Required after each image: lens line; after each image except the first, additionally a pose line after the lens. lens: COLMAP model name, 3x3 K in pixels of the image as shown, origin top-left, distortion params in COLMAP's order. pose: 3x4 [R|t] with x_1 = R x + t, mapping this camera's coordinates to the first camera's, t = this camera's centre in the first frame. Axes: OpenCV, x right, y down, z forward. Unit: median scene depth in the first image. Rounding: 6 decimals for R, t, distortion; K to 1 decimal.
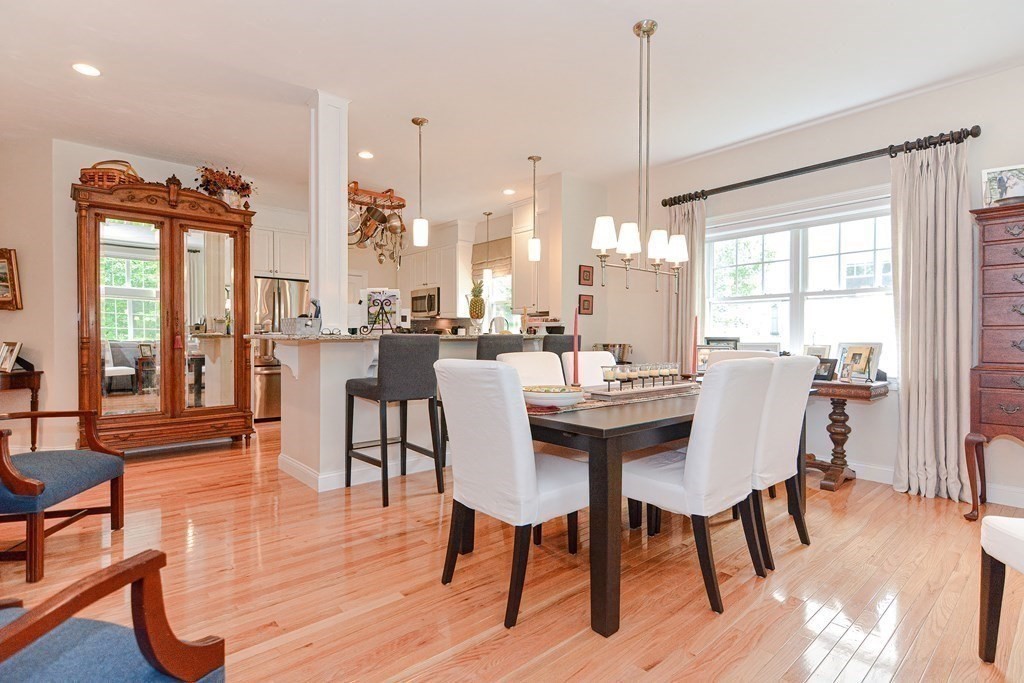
lens RADIAL K [[501.1, 0, 522.1], [0, 501.1, 342.2], [0, 0, 1]] dist [0.015659, -0.009097]
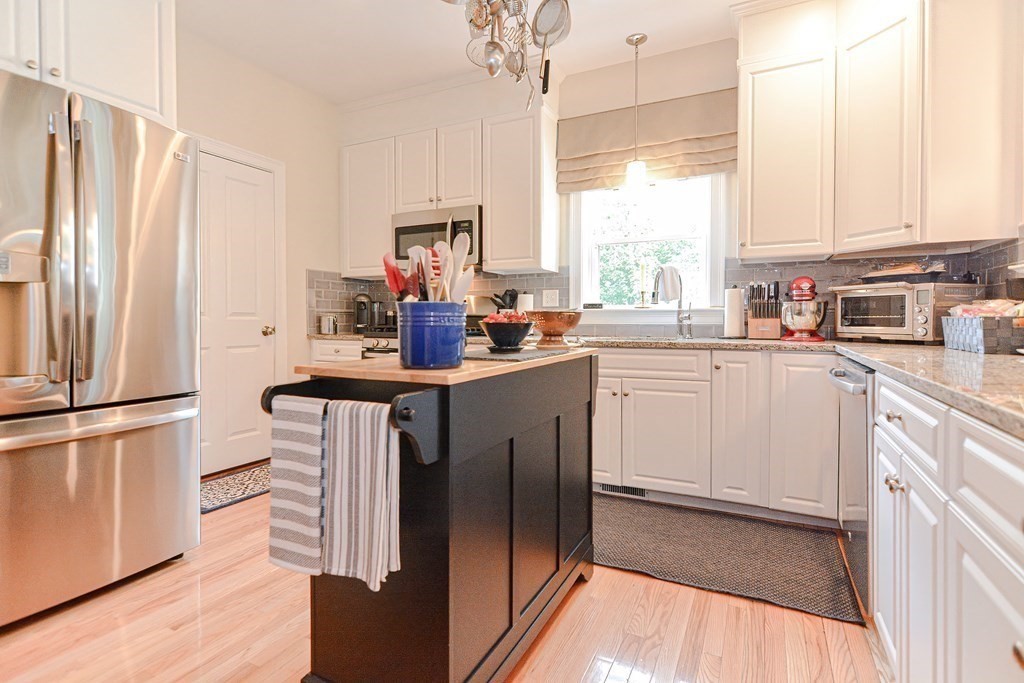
lens RADIAL K [[501.1, 0, 505.9], [0, 501.1, 314.3], [0, 0, 1]] dist [0.015659, -0.009097]
pose [[0.934714, 0.005688, 0.355355, -0.488637], [0.003103, 0.999703, -0.024164, 0.003005], [-0.355387, 0.023689, 0.934419, 0.899966]]
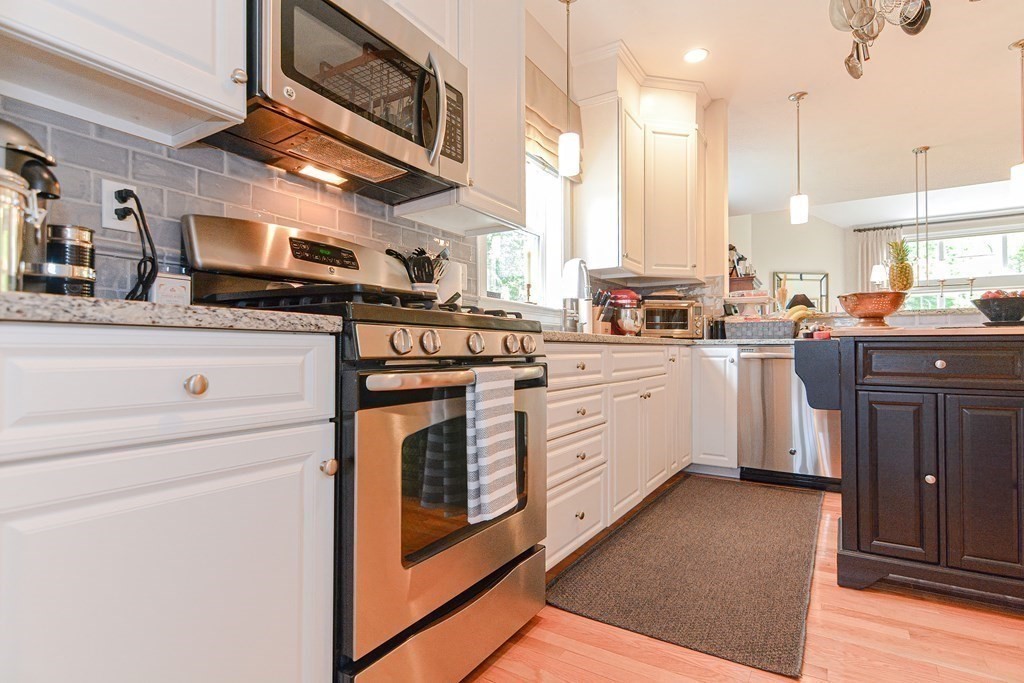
lens RADIAL K [[501.1, 0, 506.9], [0, 501.1, 337.4], [0, 0, 1]] dist [0.015659, -0.009097]
pose [[-0.252571, 0.022647, 0.967313, -0.628368], [0.010952, 0.999729, -0.020547, 0.029877], [-0.967516, 0.005405, -0.252750, 1.661112]]
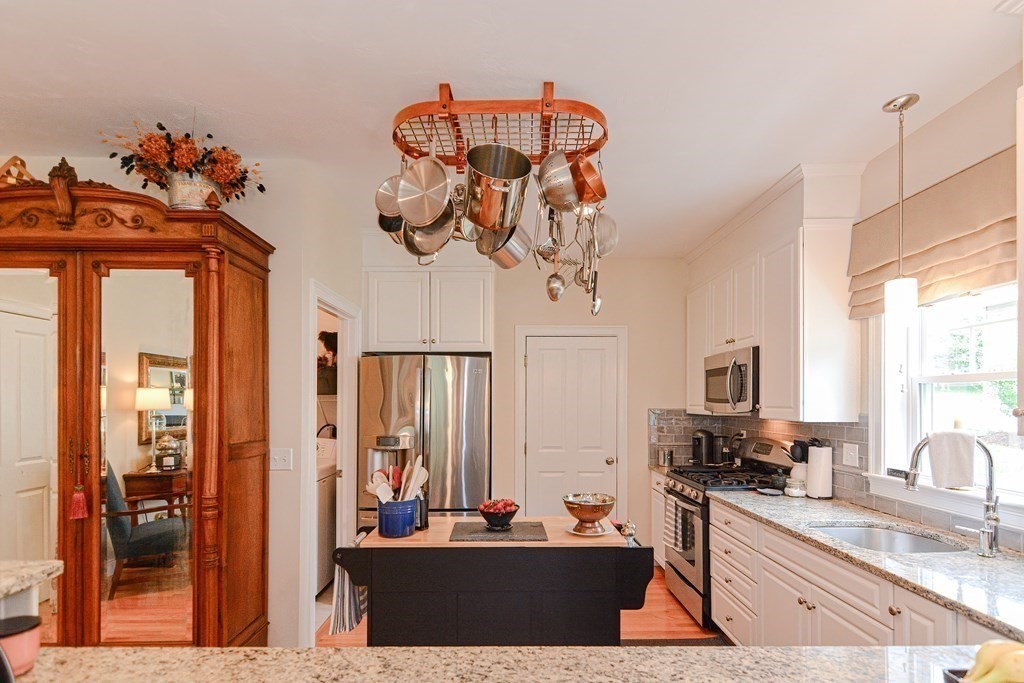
lens RADIAL K [[501.1, 0, 504.4], [0, 501.1, 398.4], [0, 0, 1]] dist [0.015659, -0.009097]
pose [[0.732559, -0.002947, -0.680697, -0.053577], [-0.007448, 0.999896, -0.012345, -0.094807], [0.680662, 0.014113, 0.732461, 0.876689]]
